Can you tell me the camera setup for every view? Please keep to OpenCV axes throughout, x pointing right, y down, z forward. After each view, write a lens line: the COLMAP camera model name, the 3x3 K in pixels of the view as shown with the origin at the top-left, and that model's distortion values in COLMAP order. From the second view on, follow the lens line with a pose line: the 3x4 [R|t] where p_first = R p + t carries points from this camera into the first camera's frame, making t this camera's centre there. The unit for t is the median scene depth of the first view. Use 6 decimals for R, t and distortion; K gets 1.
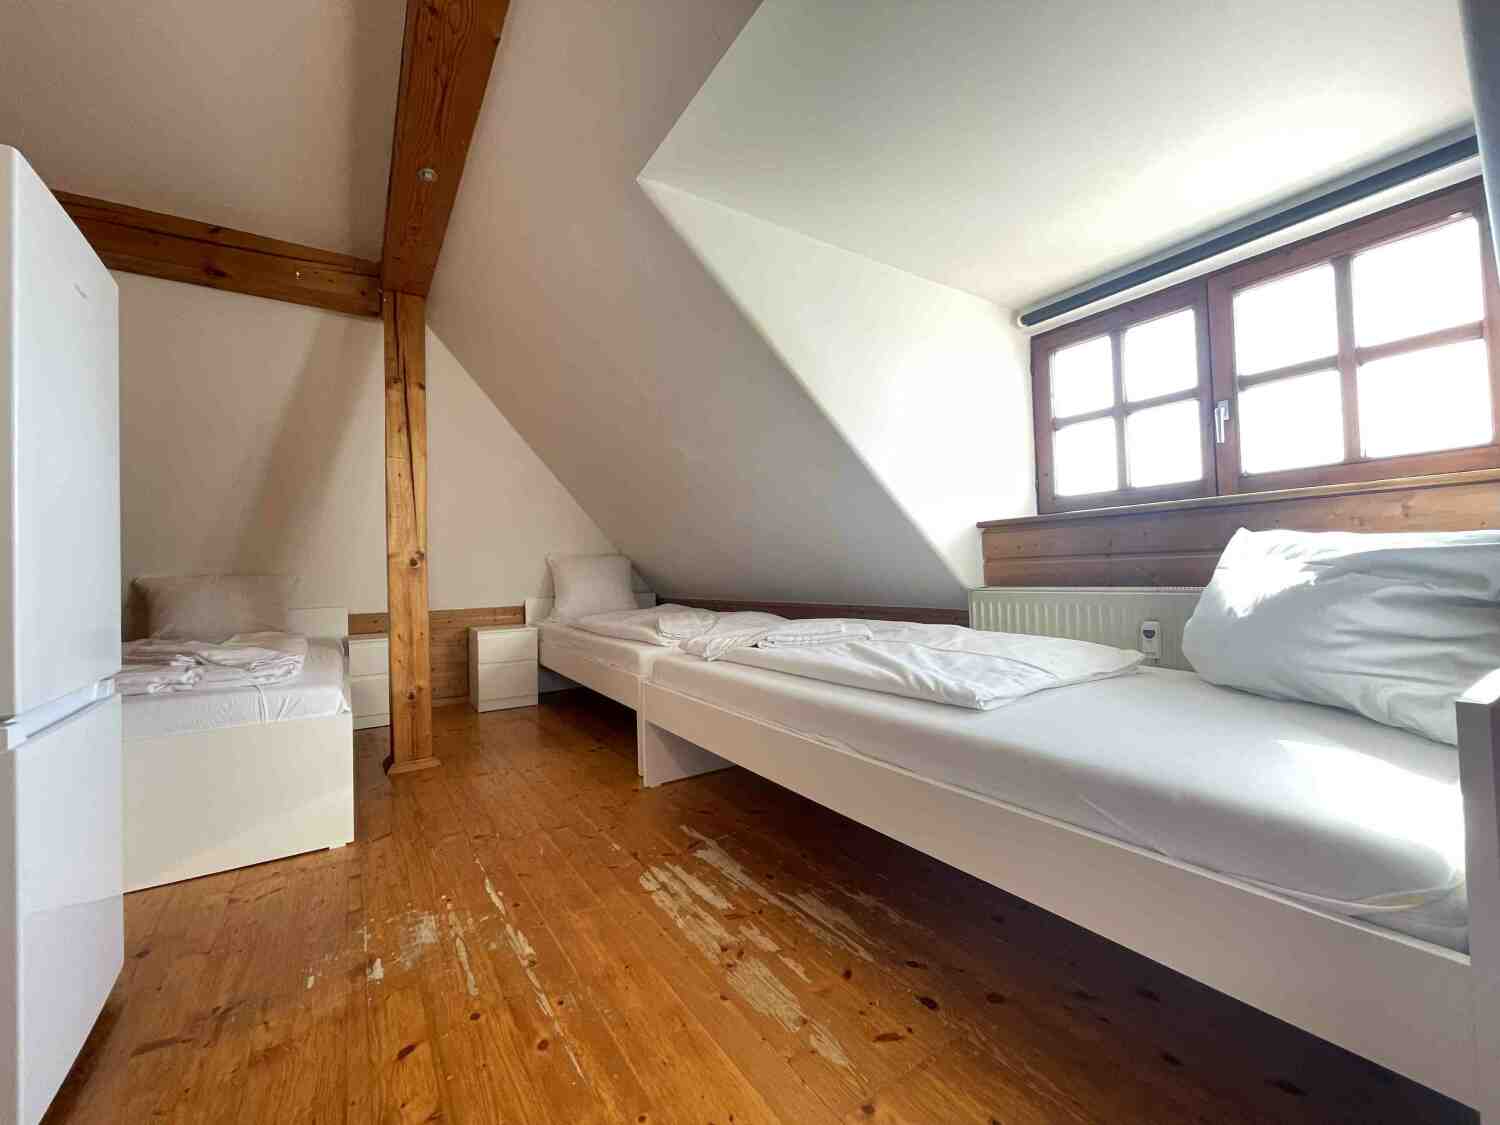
lens RADIAL K [[605.1, 0, 751.0], [0, 605.1, 558.0], [0, 0, 1]] dist [-0.001570, -0.000611]
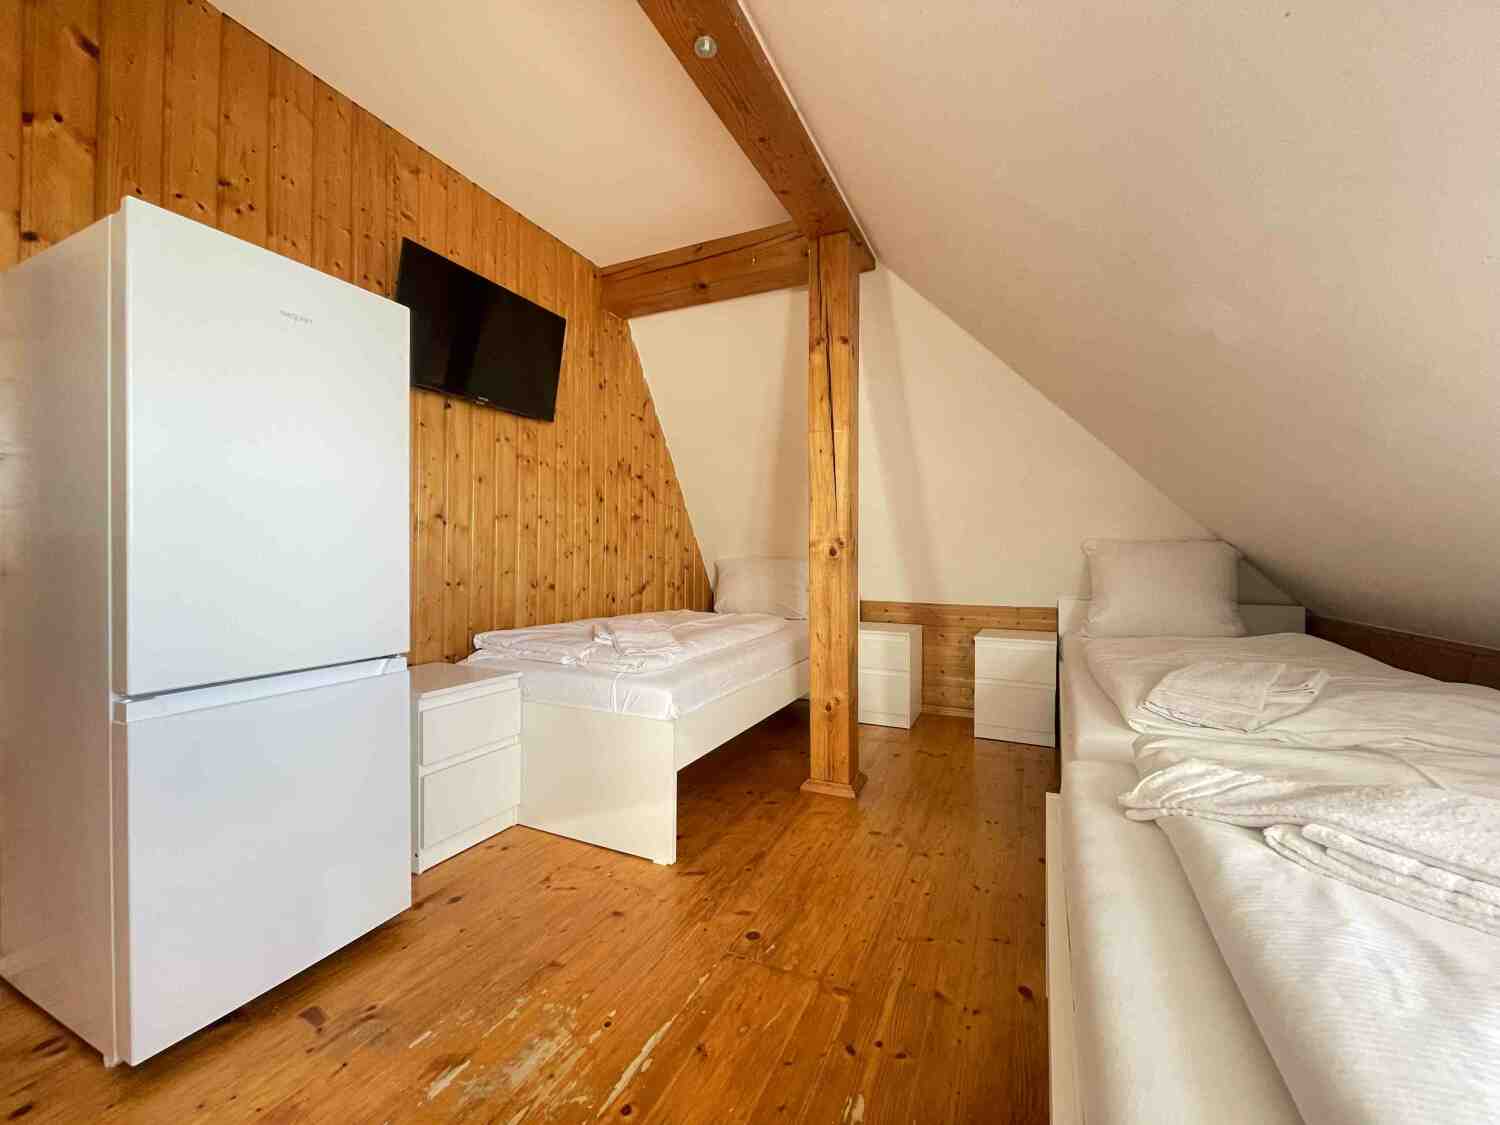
lens RADIAL K [[605.1, 0, 742.6], [0, 605.1, 559.2], [0, 0, 1]] dist [-0.001570, -0.000611]
pose [[0.501638, 0.031318, -0.864511, 0.148969], [-0.000182, 0.999348, 0.036096, -0.016630], [0.865078, -0.017950, 0.501317, 0.599059]]
